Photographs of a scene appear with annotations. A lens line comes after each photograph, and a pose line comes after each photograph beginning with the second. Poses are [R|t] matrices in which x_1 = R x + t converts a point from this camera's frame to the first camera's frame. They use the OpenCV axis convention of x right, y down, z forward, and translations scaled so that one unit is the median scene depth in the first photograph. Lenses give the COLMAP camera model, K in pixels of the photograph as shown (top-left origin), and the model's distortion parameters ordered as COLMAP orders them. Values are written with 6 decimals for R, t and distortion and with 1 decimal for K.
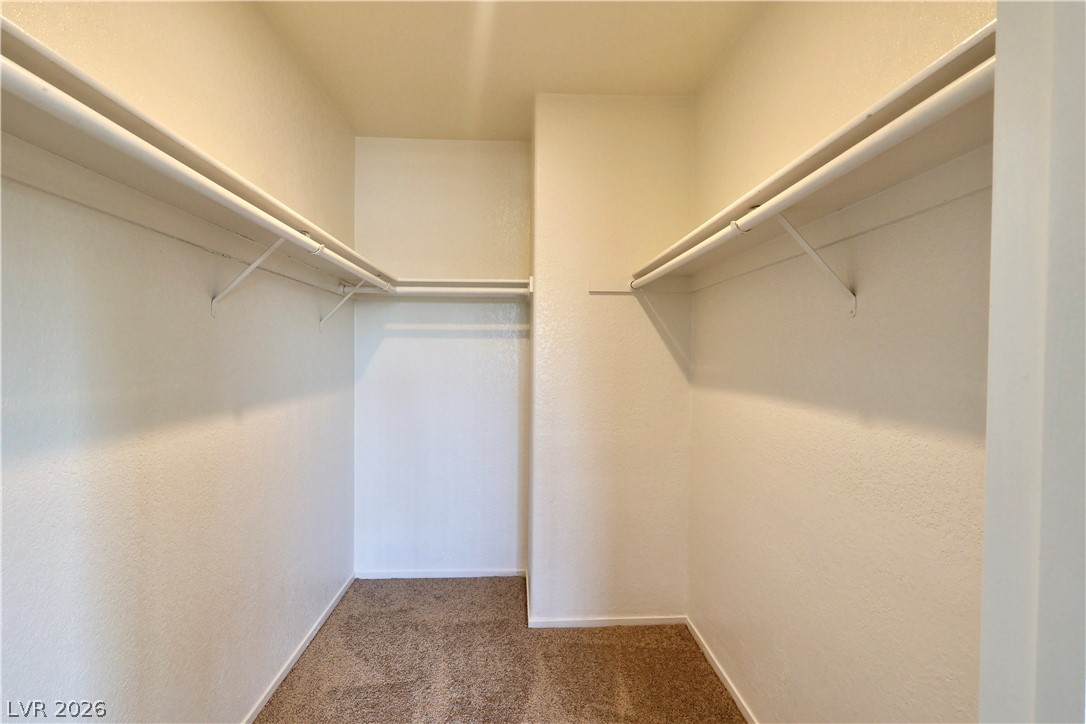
lens RADIAL K [[501.1, 0, 543.0], [0, 501.1, 358.7], [0, 0, 1]] dist [-0.001448, -0.000148]
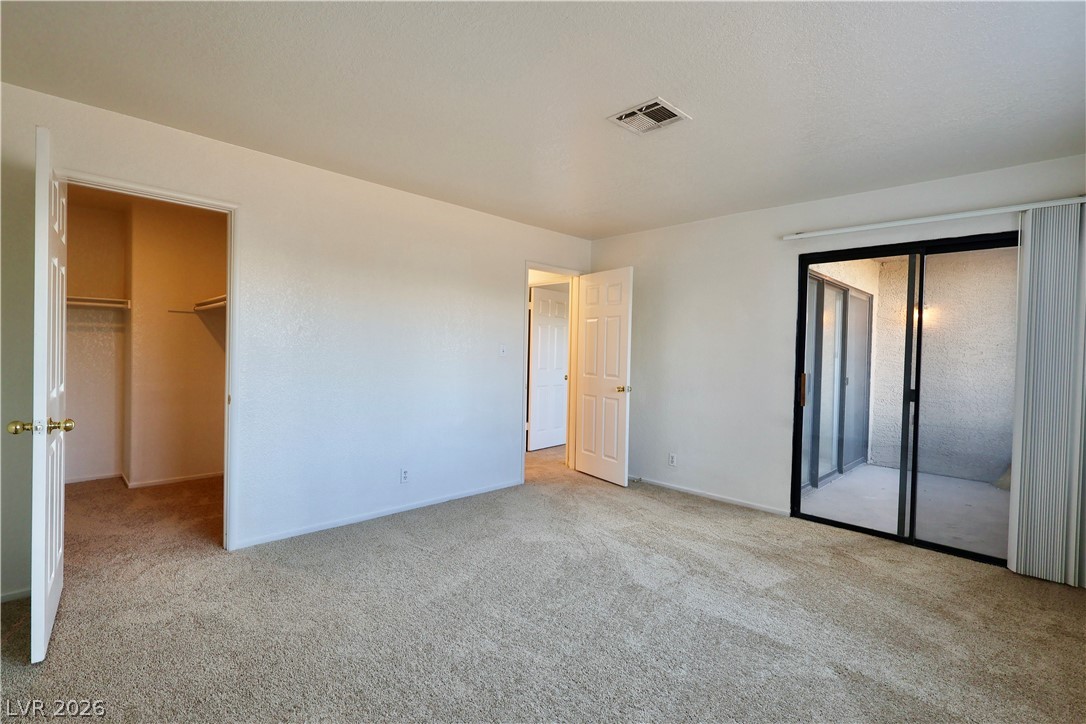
lens RADIAL K [[501.1, 0, 543.6], [0, 501.1, 358.5], [0, 0, 1]] dist [-0.001448, -0.000148]
pose [[0.758370, 0.004188, 0.651811, -0.056277], [-0.008991, 0.999951, 0.004037, 0.025331], [-0.651762, -0.008922, 0.758371, -1.168387]]
